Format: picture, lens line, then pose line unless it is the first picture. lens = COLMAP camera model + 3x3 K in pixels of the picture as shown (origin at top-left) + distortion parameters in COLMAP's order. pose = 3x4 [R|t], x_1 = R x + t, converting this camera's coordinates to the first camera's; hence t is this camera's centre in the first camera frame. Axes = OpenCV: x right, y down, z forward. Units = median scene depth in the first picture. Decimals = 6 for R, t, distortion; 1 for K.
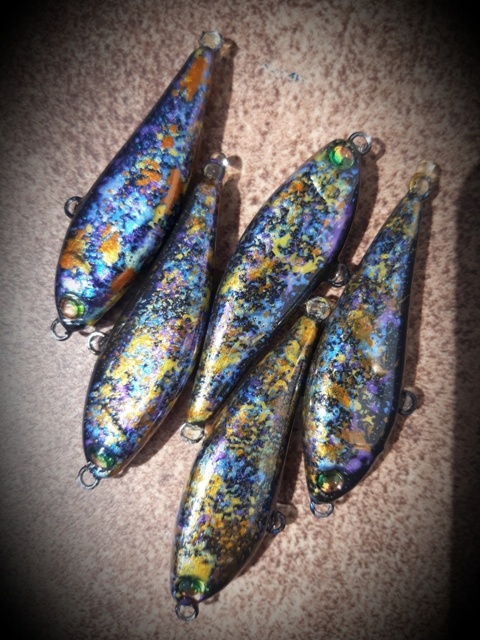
lens RADIAL K [[1556.0, 0, 234.8], [0, 1556.0, 304.1], [0, 0, 1]] dist [0.162737, 0.000000]
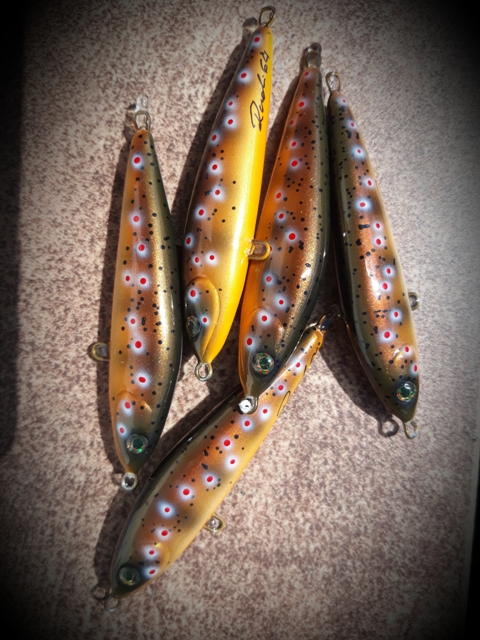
lens RADIAL K [[1556.0, 0, 197.0], [0, 1556.0, 276.8], [0, 0, 1]] dist [0.162737, 0.000000]
pose [[-0.998727, -0.035940, 0.035380, -0.008337], [0.036397, -0.999261, 0.012362, -0.006042], [0.034910, 0.013634, 0.999297, -0.204605]]
